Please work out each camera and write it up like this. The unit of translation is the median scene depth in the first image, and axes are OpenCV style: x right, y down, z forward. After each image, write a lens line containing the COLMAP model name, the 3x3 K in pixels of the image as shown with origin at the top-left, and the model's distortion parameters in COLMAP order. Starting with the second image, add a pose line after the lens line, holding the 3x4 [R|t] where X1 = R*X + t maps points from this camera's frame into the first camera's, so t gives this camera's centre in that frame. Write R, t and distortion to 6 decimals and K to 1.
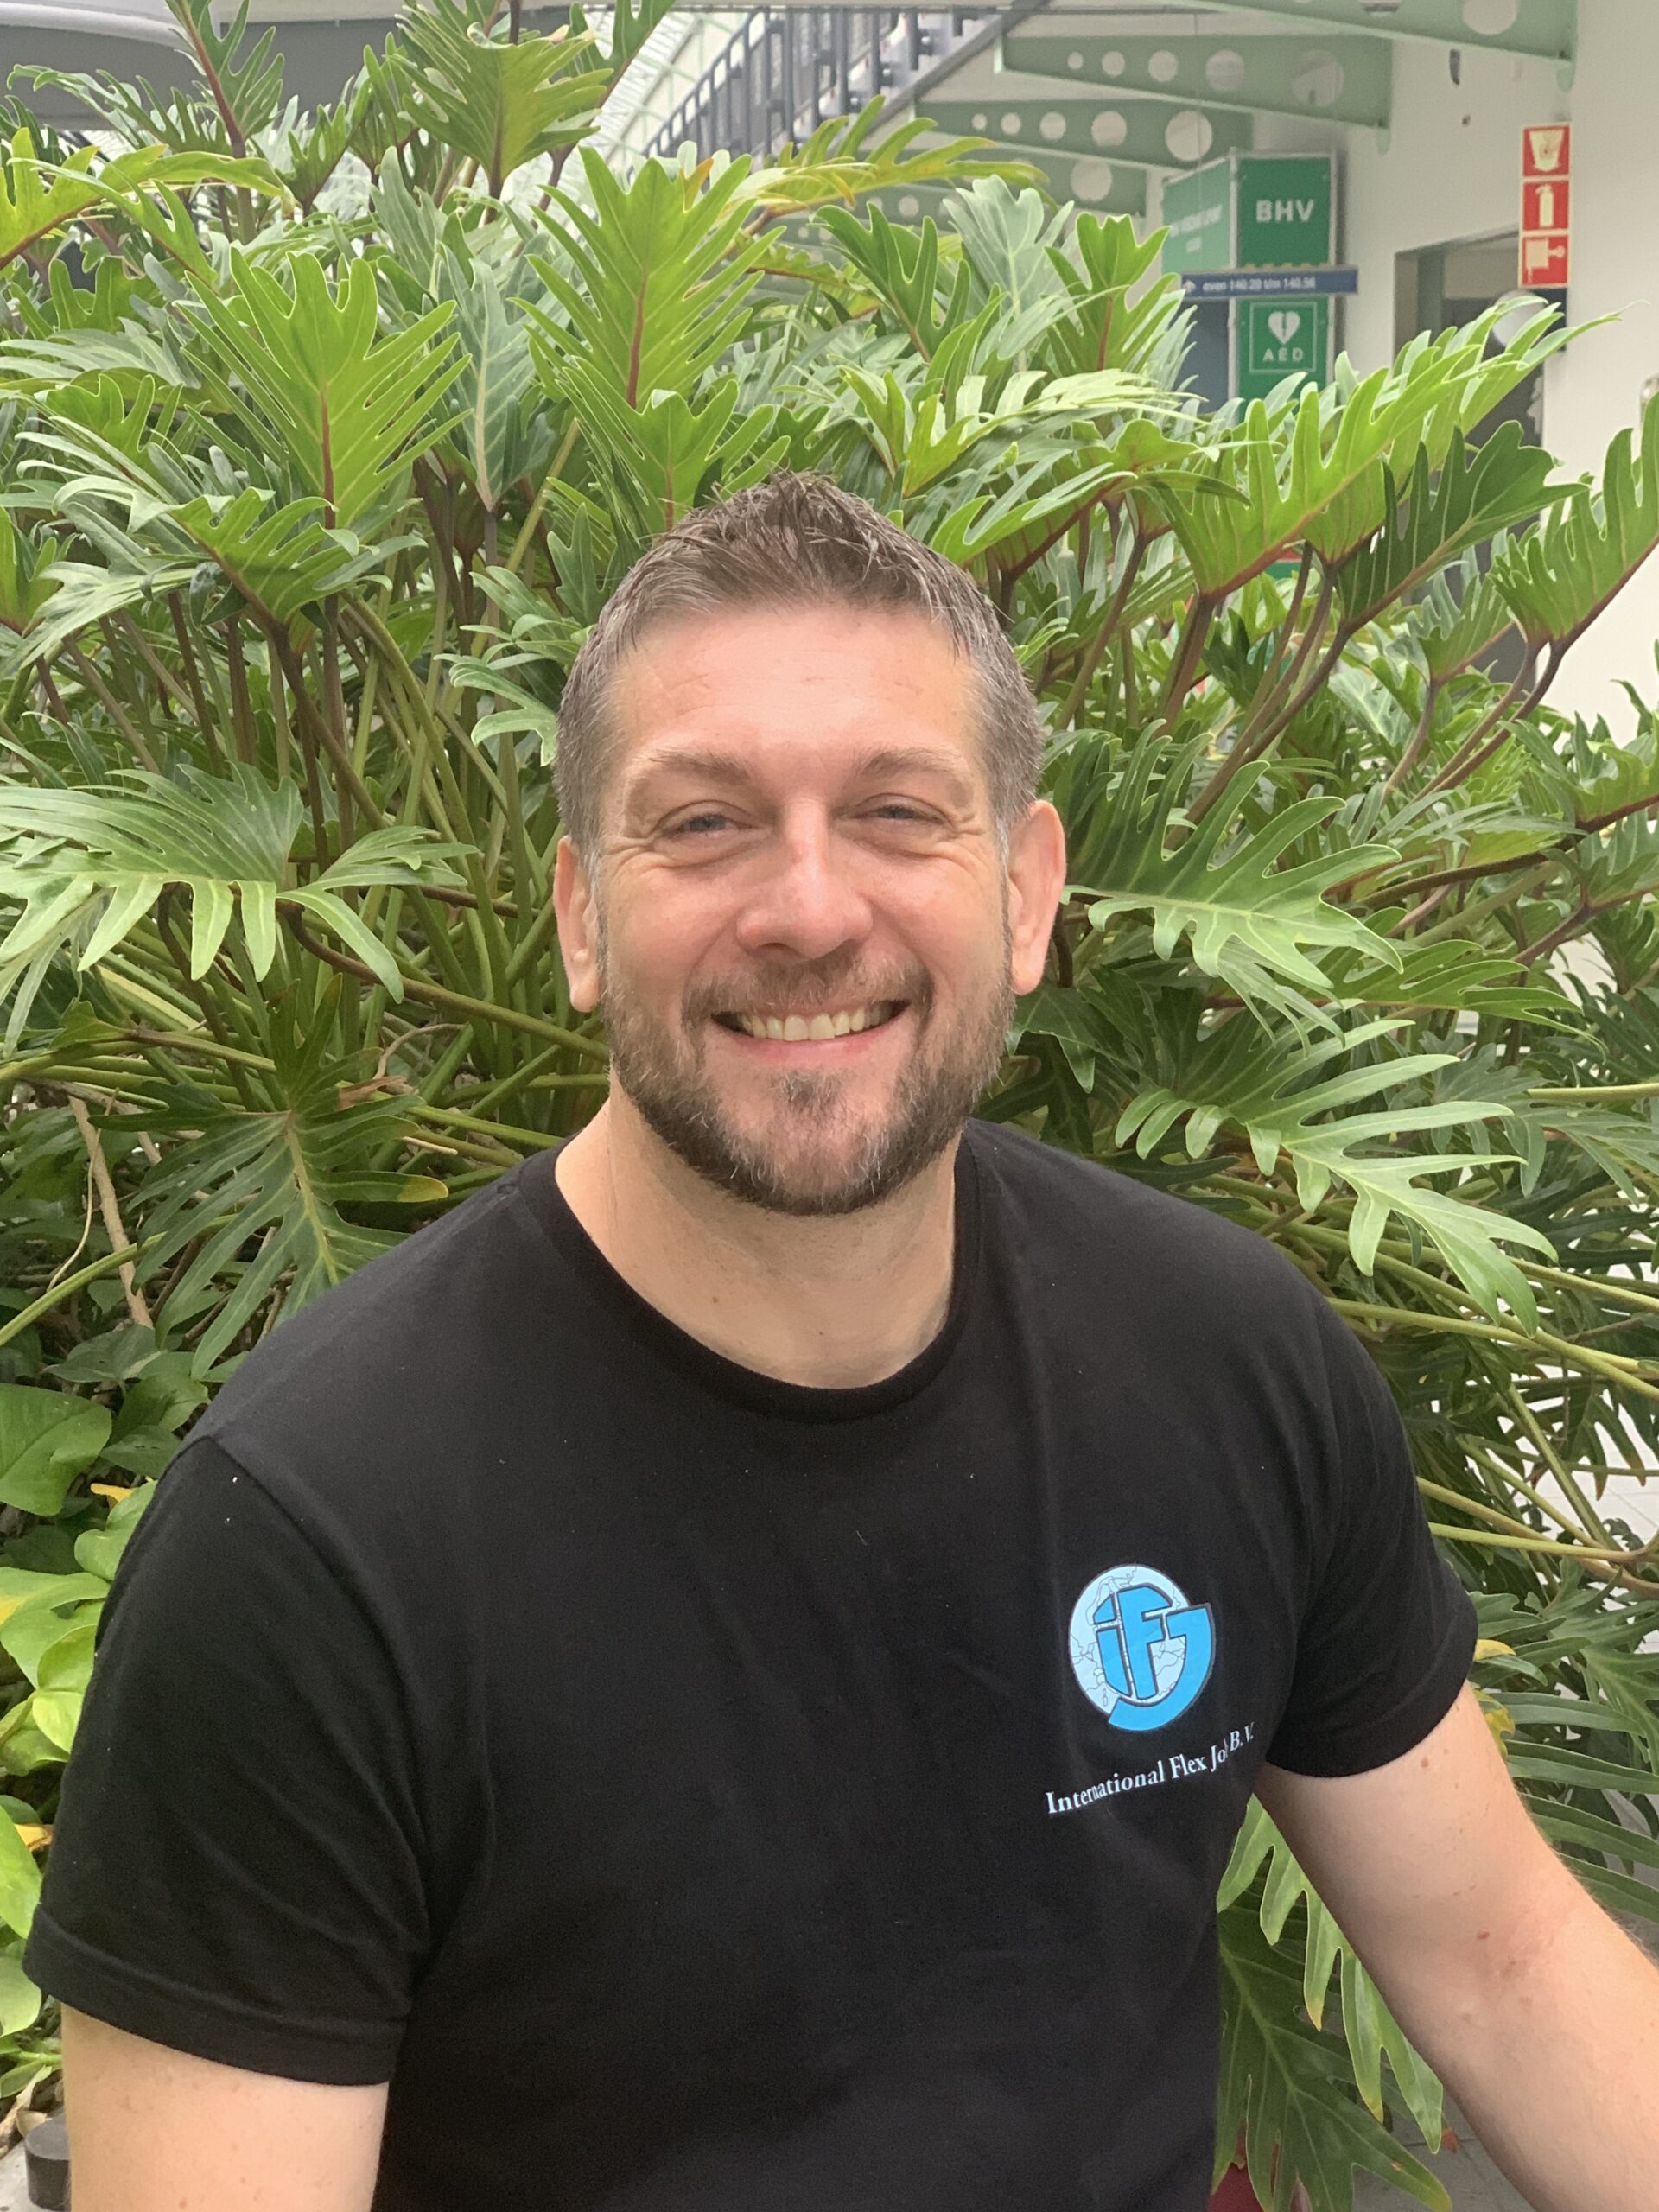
lens RADIAL K [[3418.4, 0, 819.7], [0, 3418.4, 1052.7], [0, 0, 1]] dist [0.043719, 0.000000]
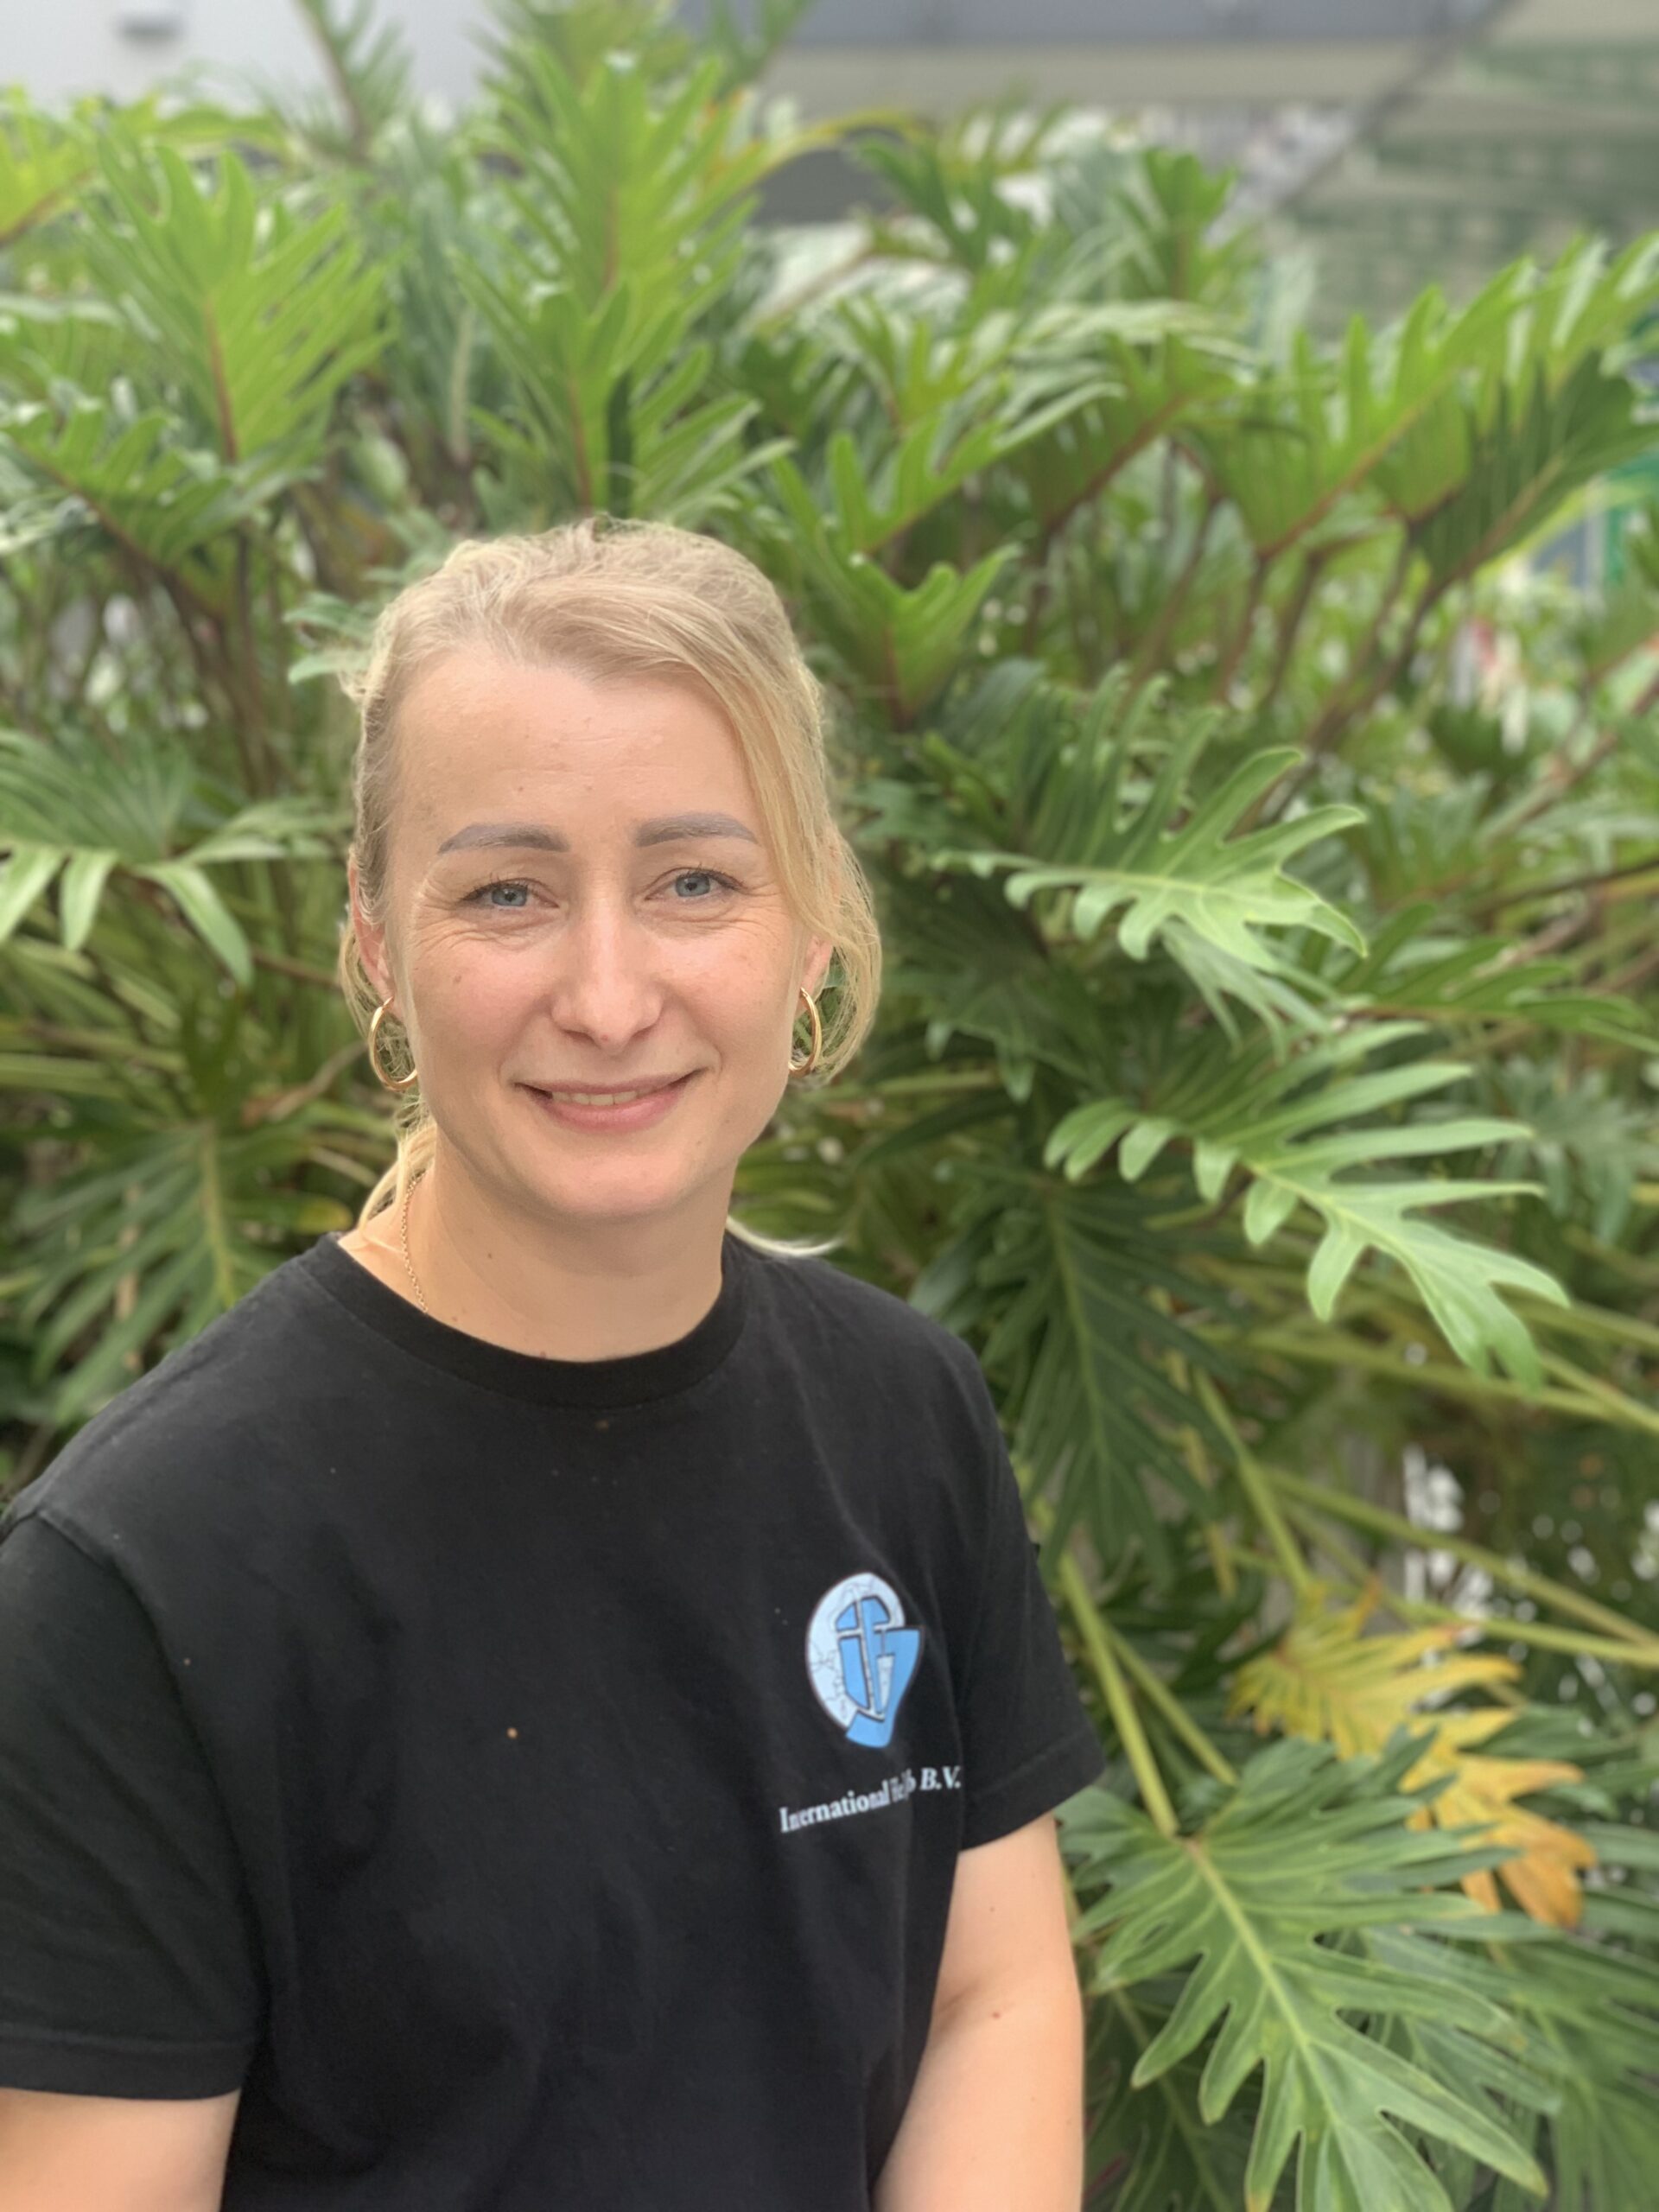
lens RADIAL K [[3288.3, 0, 797.8], [0, 3288.3, 1073.3], [0, 0, 1]] dist [0.047836, 0.000000]
pose [[0.992771, 0.013722, -0.119235, 0.113266], [-0.015849, 0.999731, -0.016915, 0.018239], [0.118971, 0.018683, 0.992722, 0.172464]]
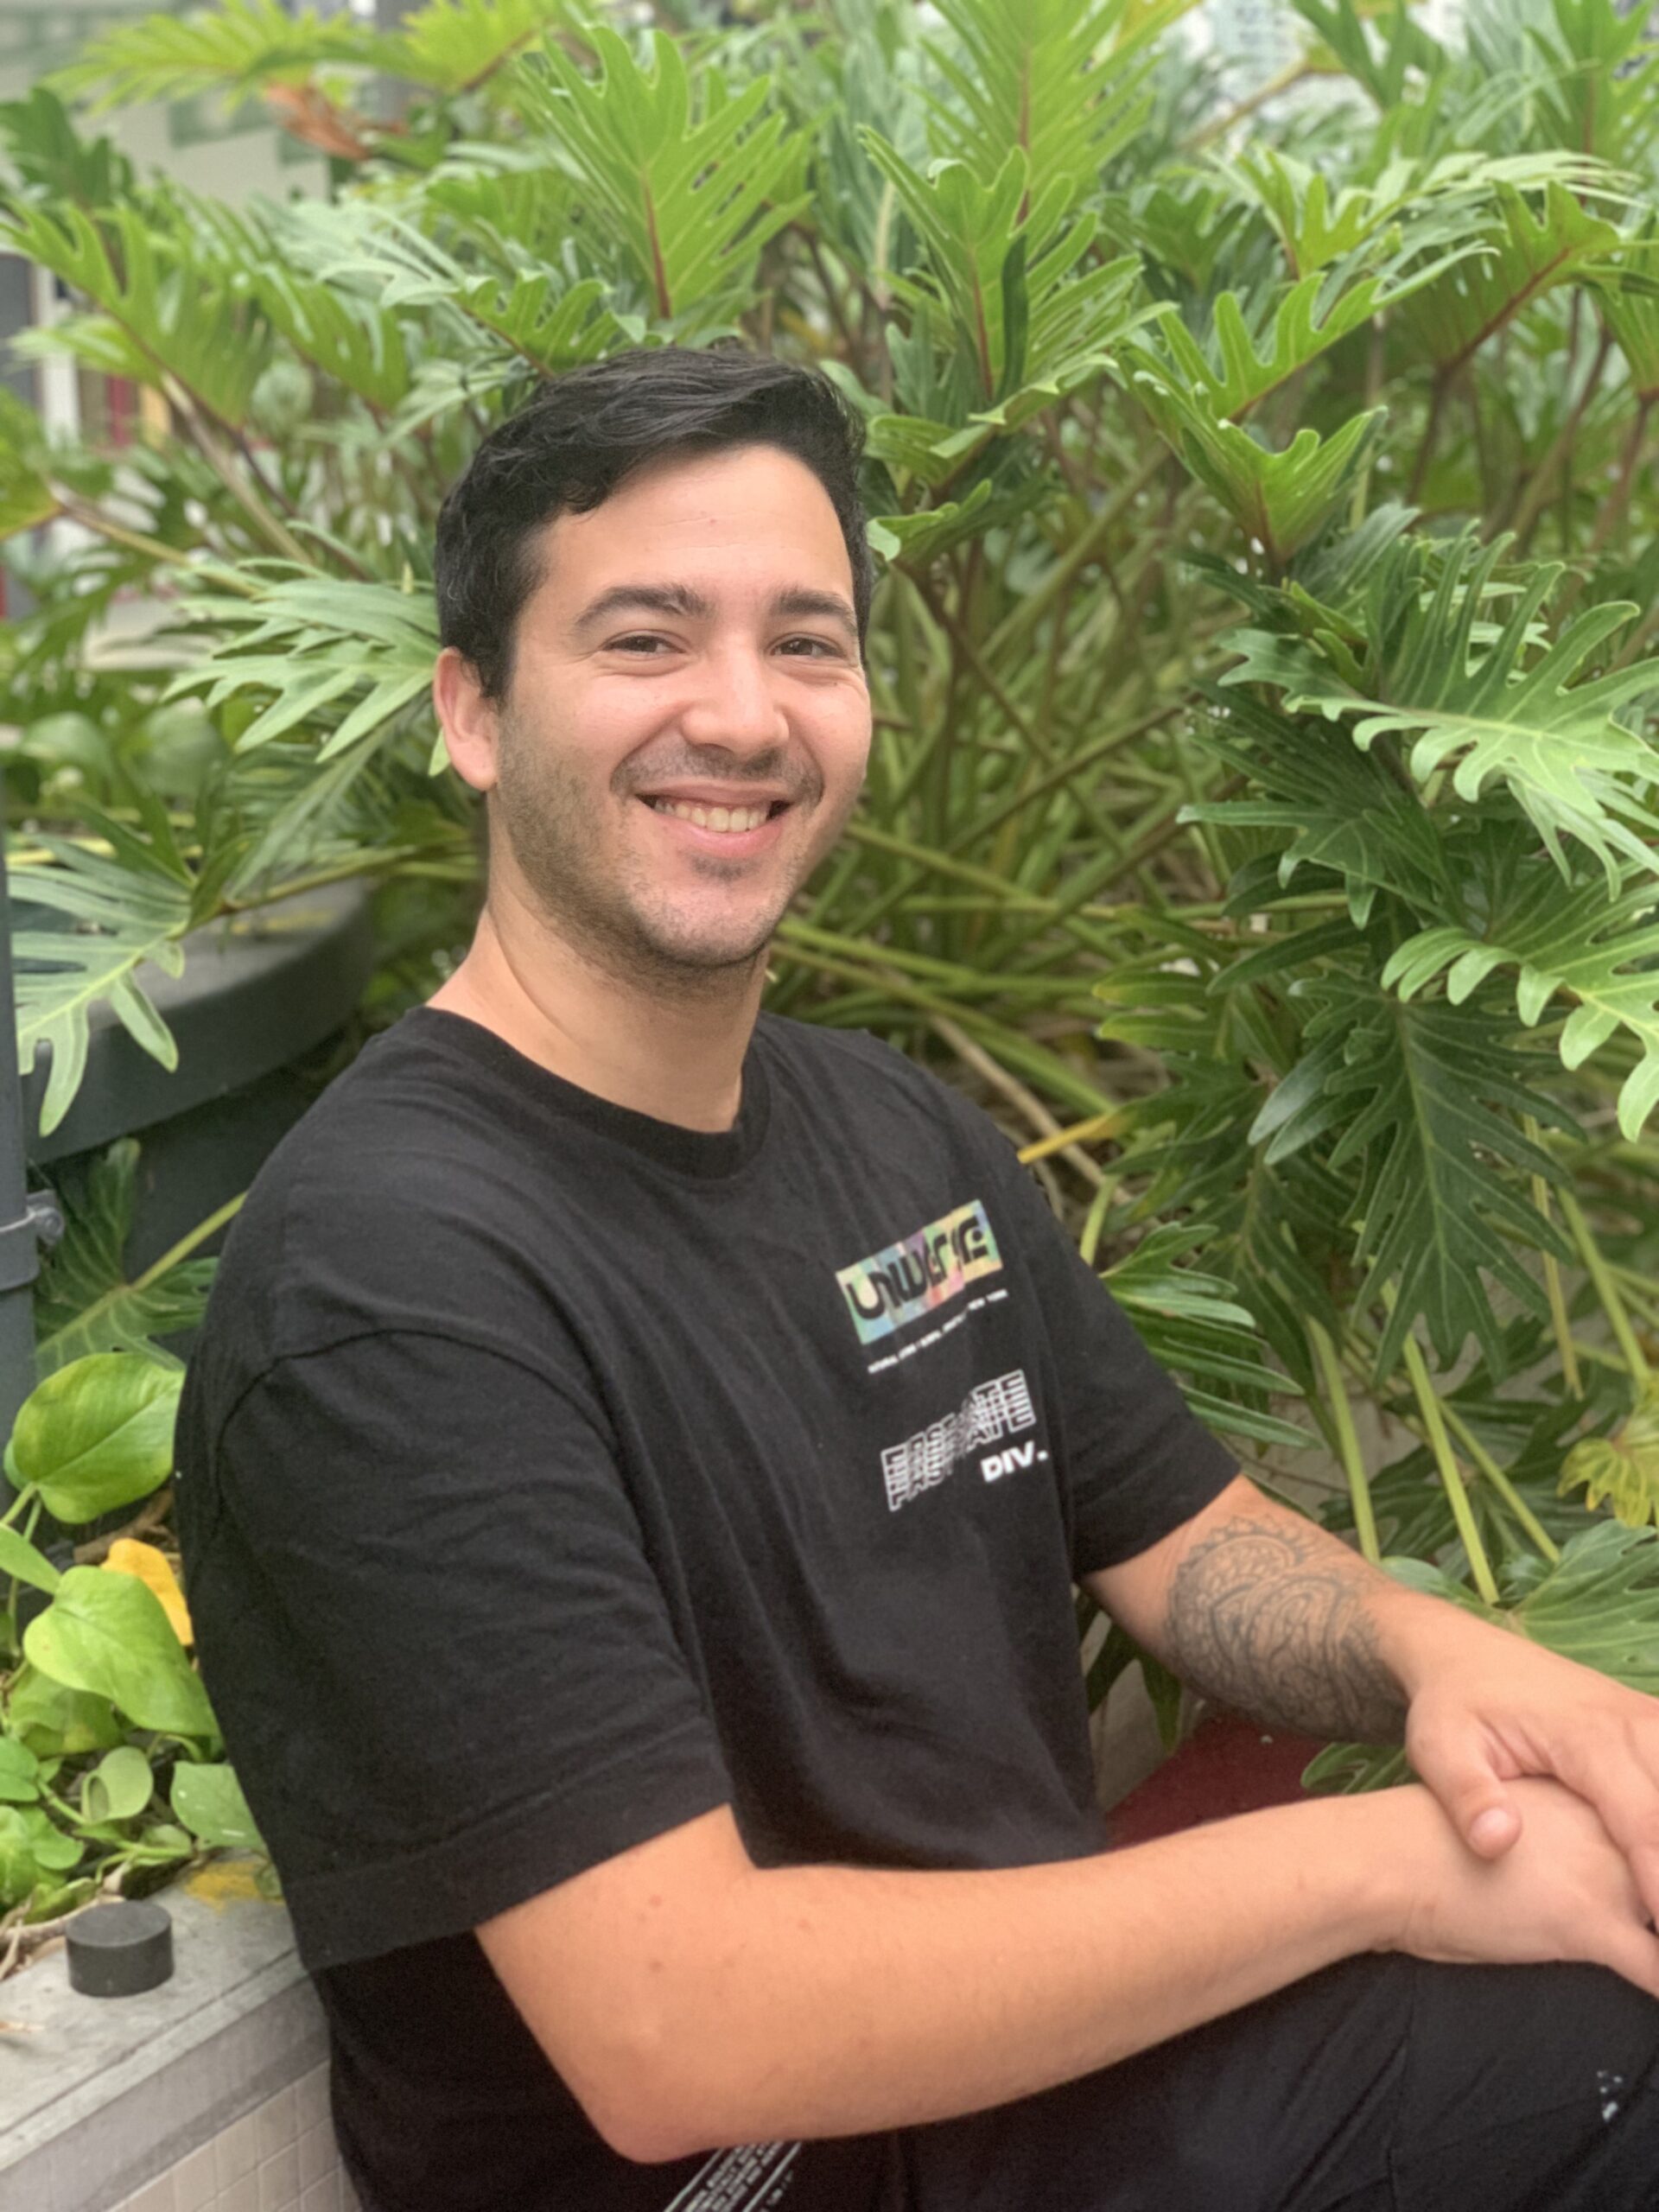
lens RADIAL K [[3288.3, 0, 836.8], [0, 3288.3, 1069.4], [0, 0, 1]] dist [0.047836, 0.000000]
pose [[0.967914, 0.050238, -0.246210, 0.150695], [-0.038441, 0.997881, 0.052490, 0.008047], [0.248325, -0.041341, 0.967794, 0.103800]]
